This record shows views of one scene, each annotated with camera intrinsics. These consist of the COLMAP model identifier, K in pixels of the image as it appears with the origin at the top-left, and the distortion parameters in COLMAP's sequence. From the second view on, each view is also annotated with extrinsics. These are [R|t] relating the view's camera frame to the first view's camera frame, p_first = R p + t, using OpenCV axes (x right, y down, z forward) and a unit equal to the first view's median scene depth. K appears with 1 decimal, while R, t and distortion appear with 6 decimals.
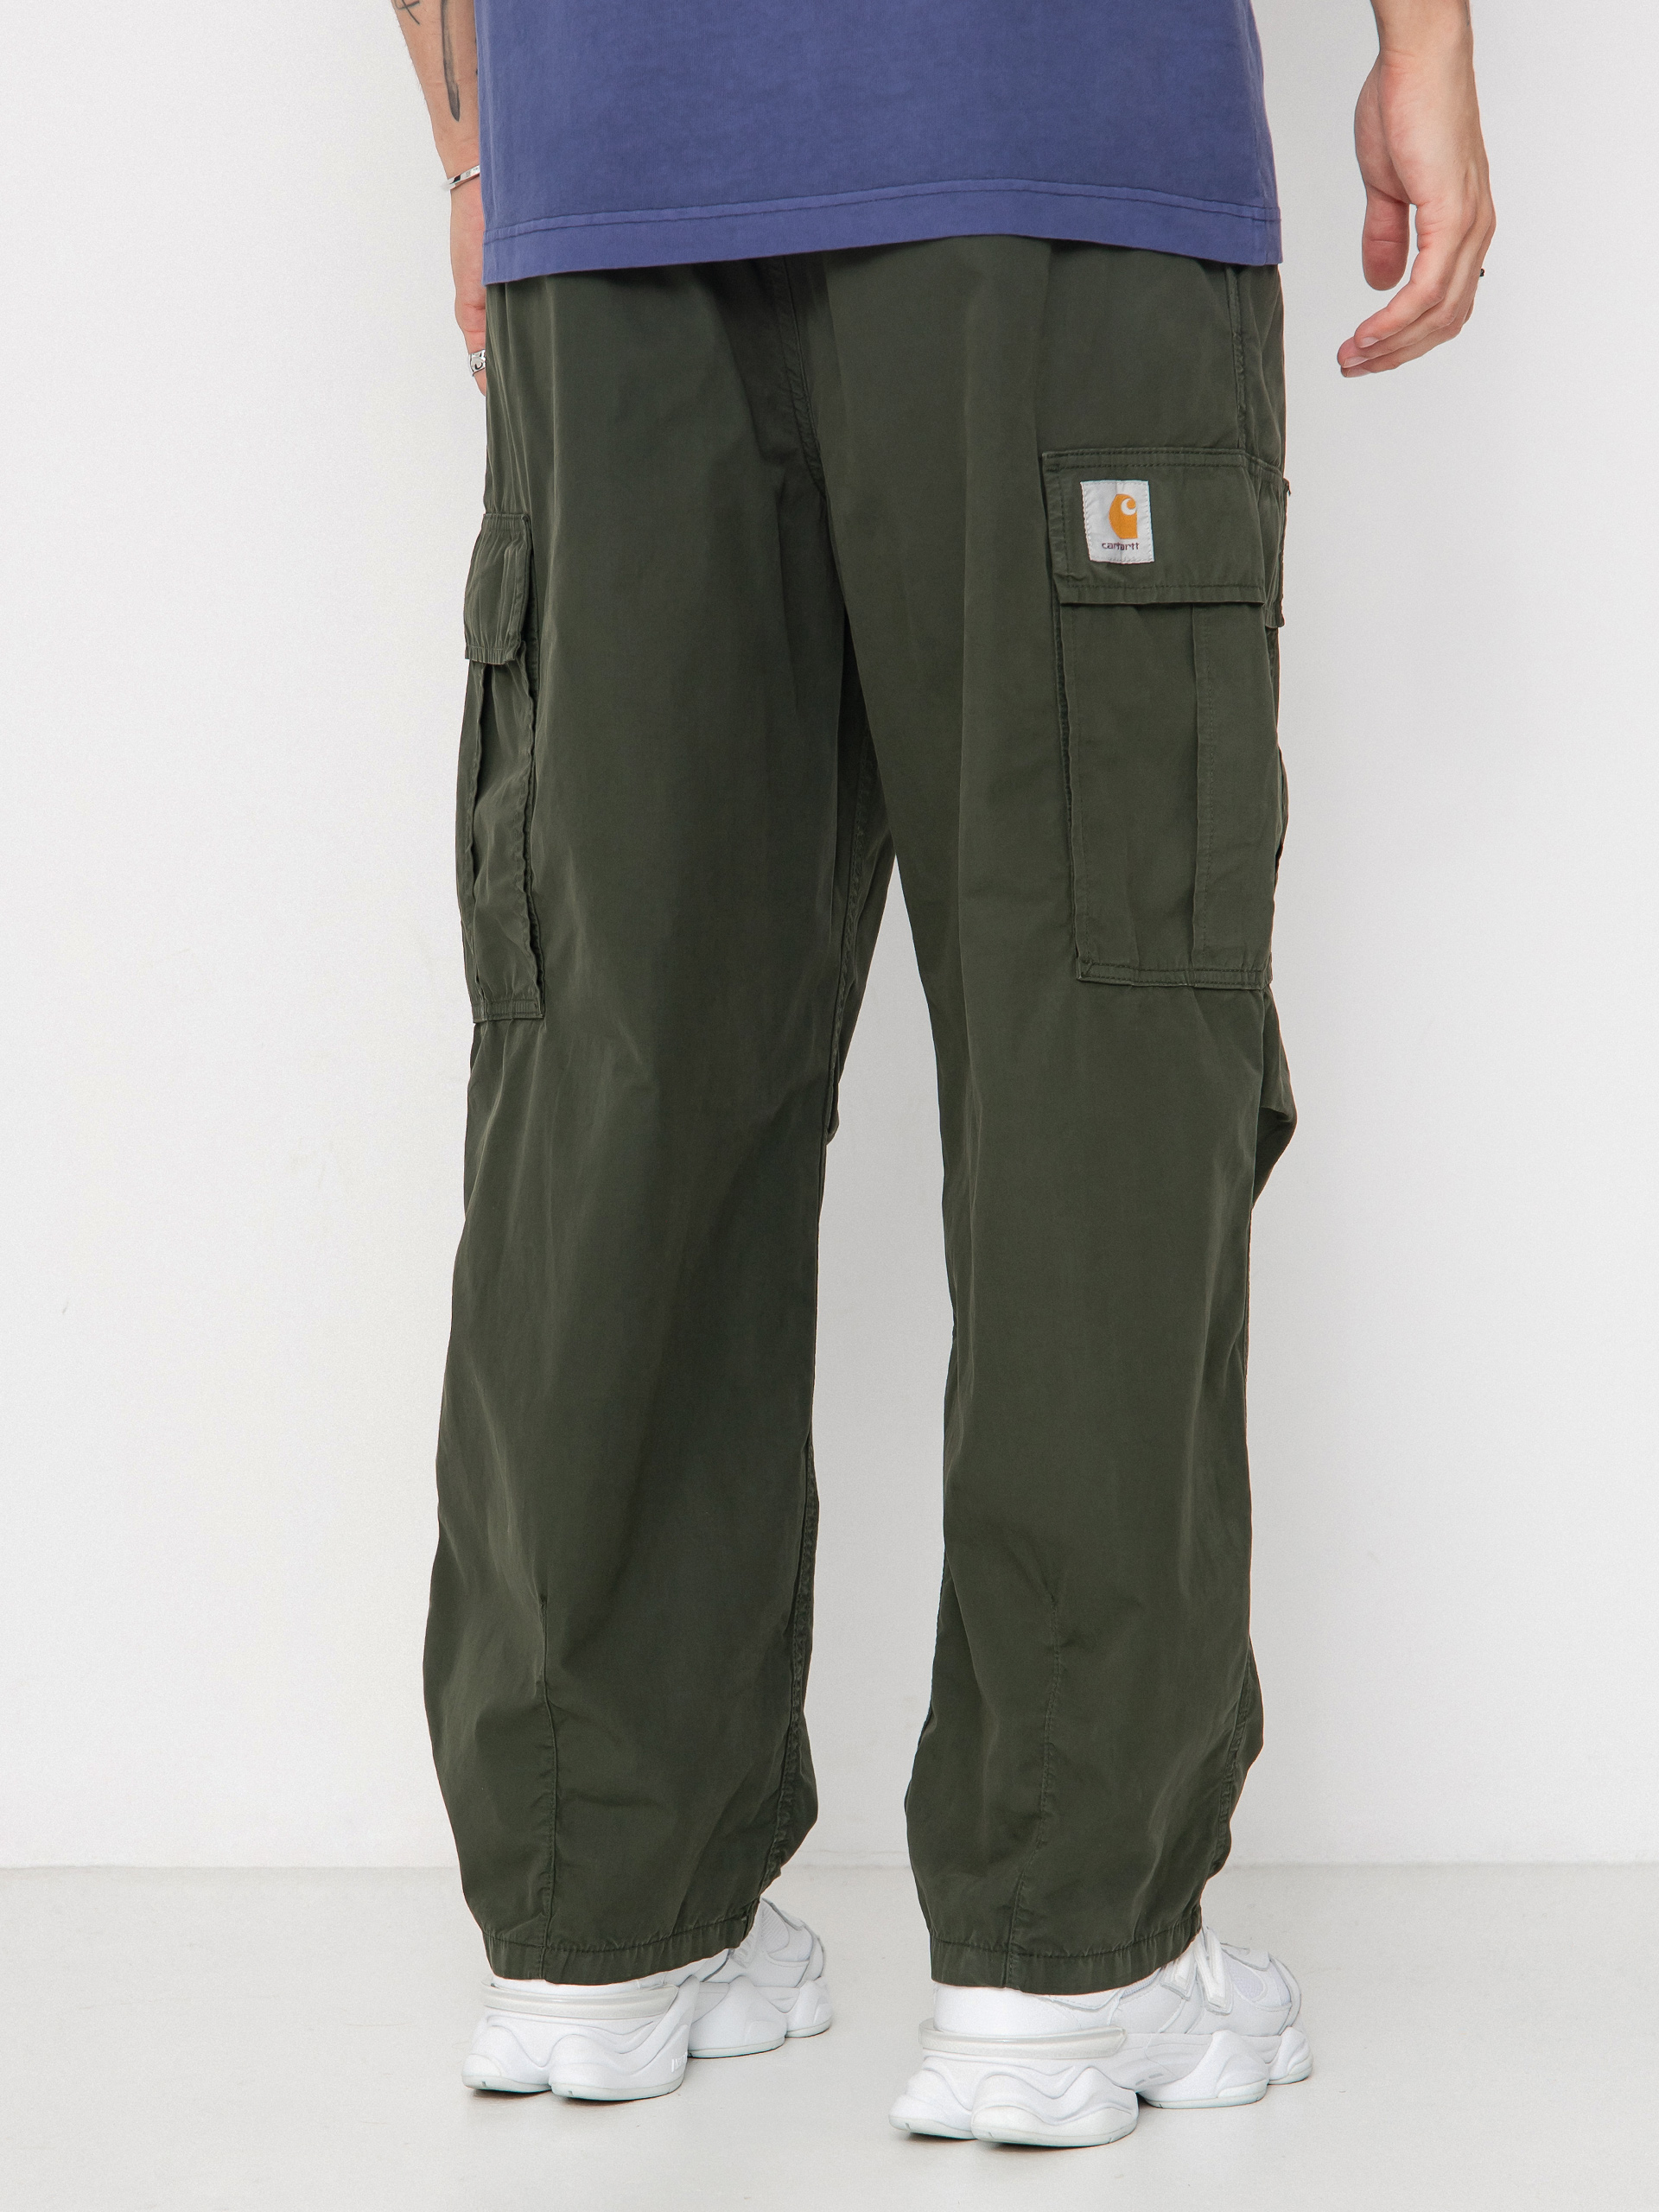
lens RADIAL K [[4580.2, 0, 831.4], [0, 4580.2, 1092.3], [0, 0, 1]] dist [-0.109348, 0.000000]
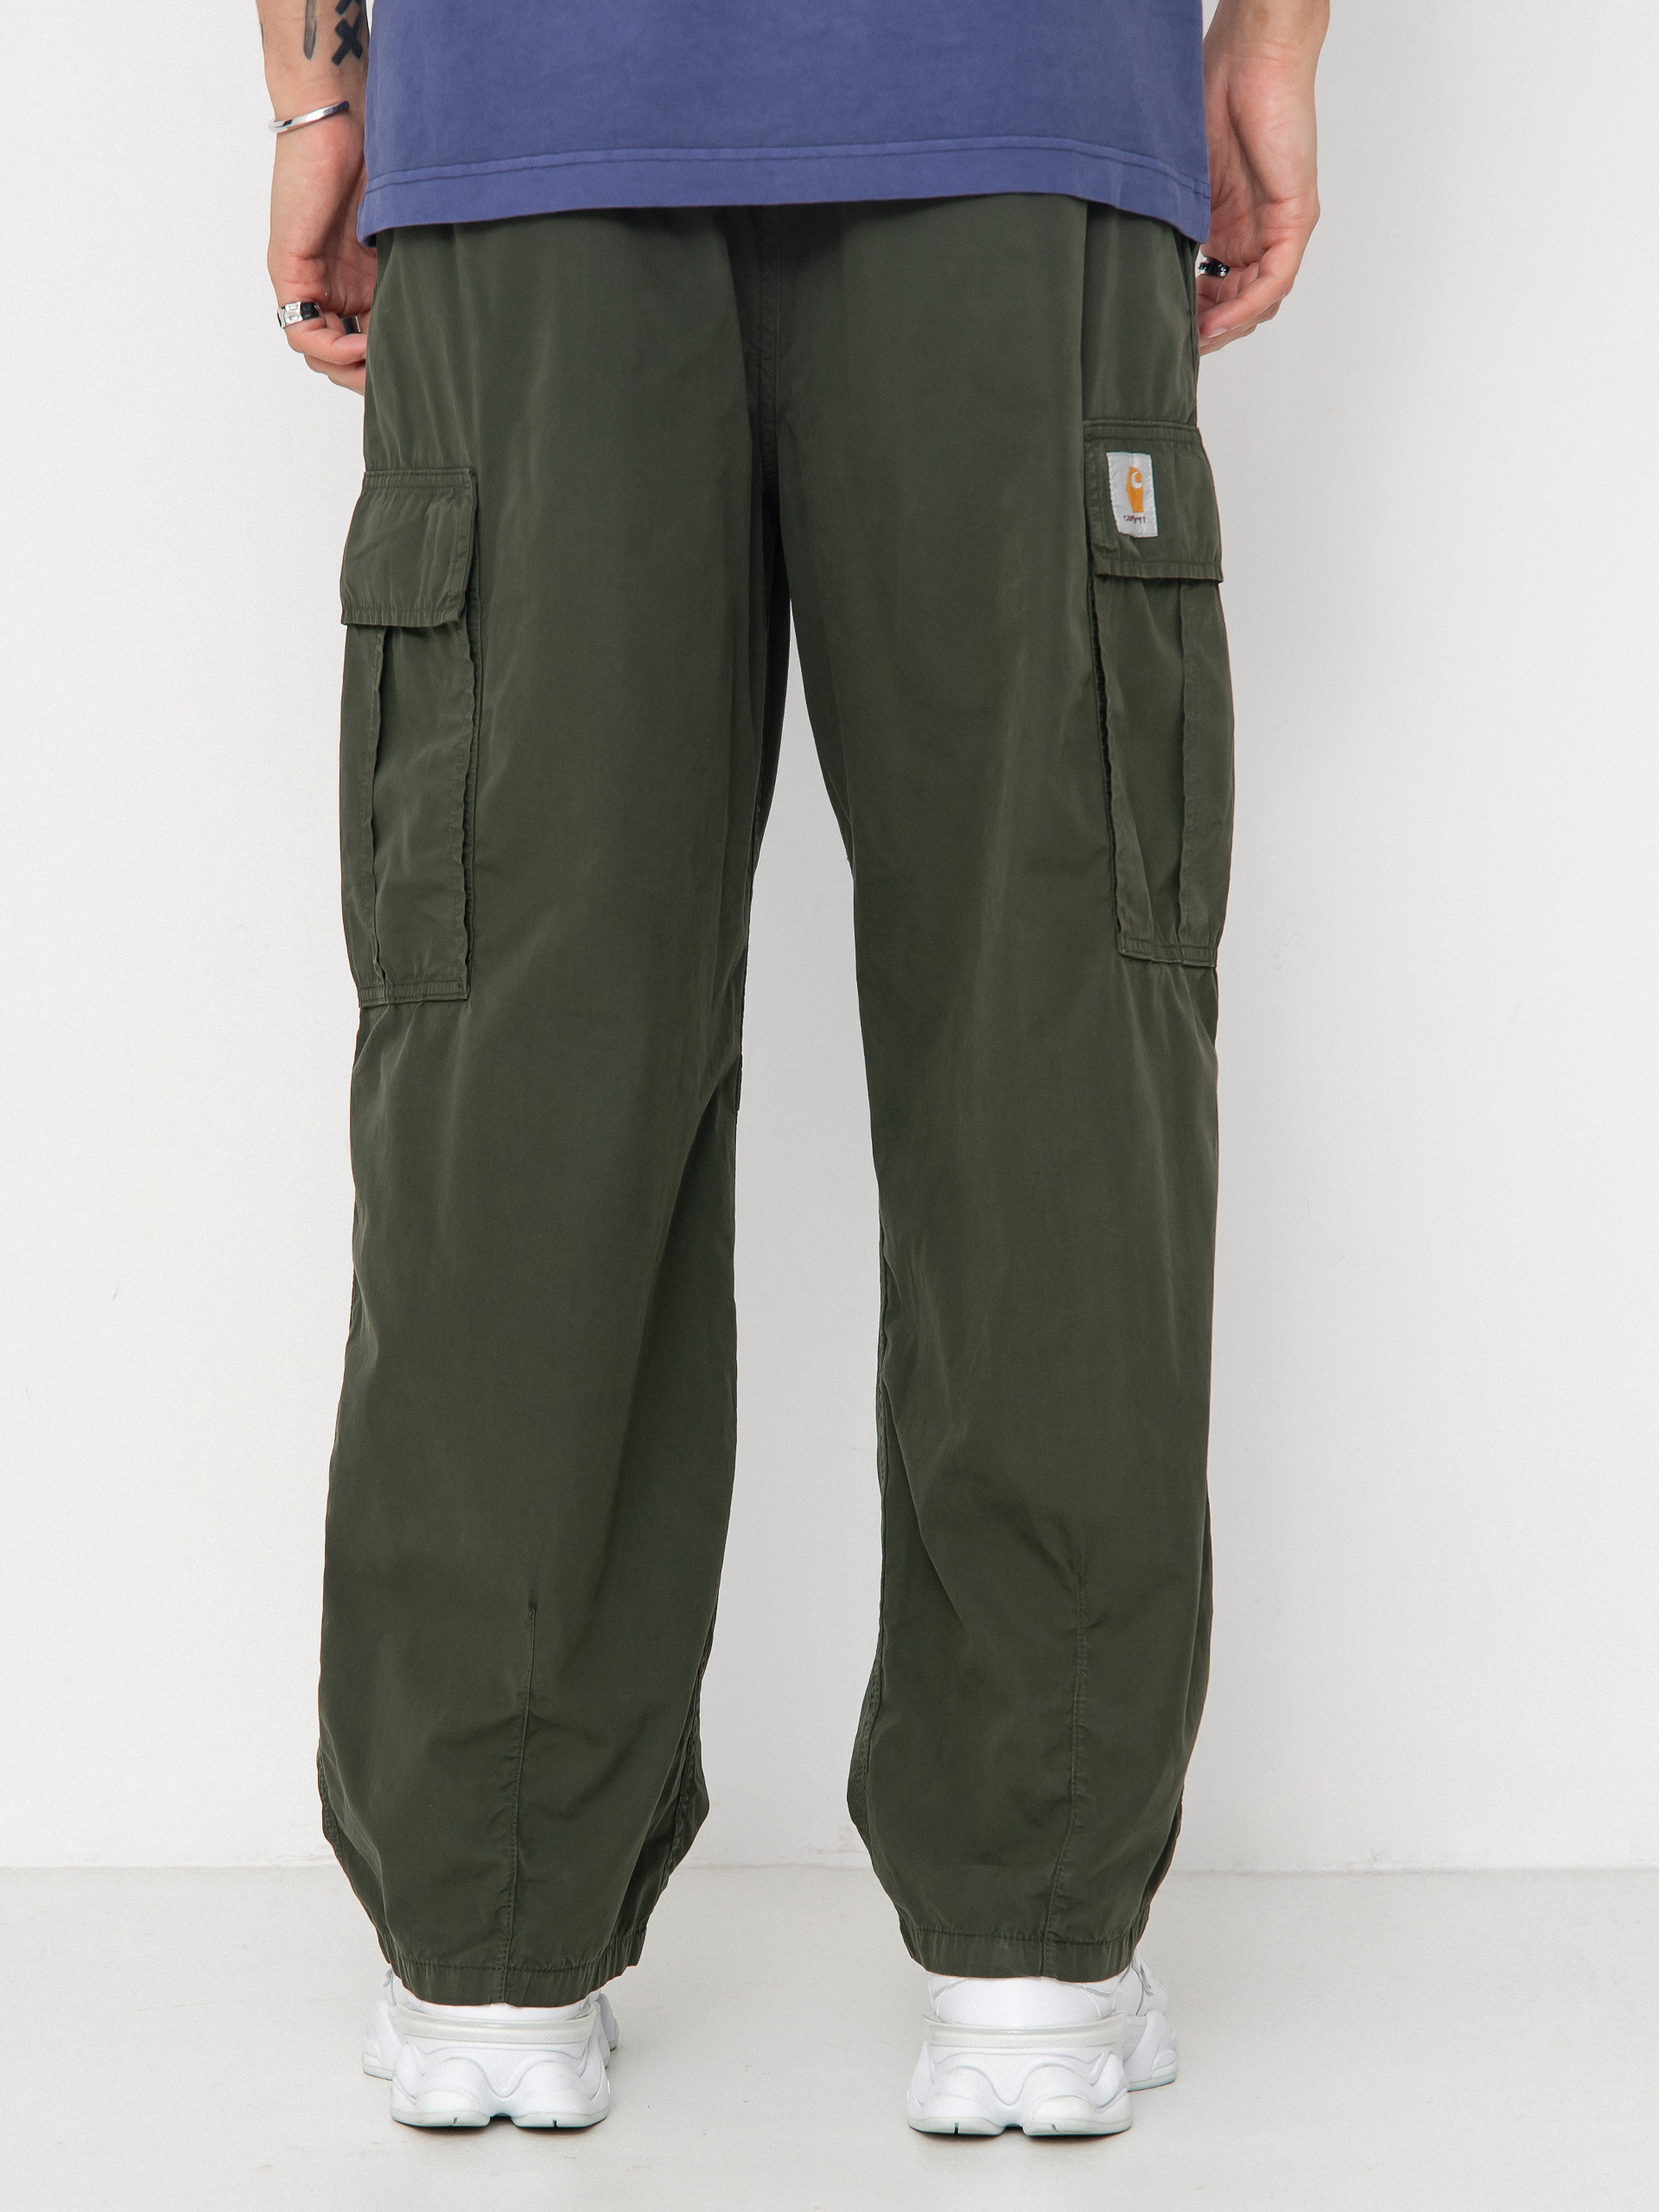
lens RADIAL K [[4093.3, 0, 828.8], [0, 4093.3, 1129.5], [0, 0, 1]] dist [-0.047284, 0.000000]
pose [[0.949829, -0.008519, 0.312652, -0.276126], [0.008322, 0.999963, 0.001963, 0.010967], [-0.312658, 0.000737, 0.949866, 0.173673]]
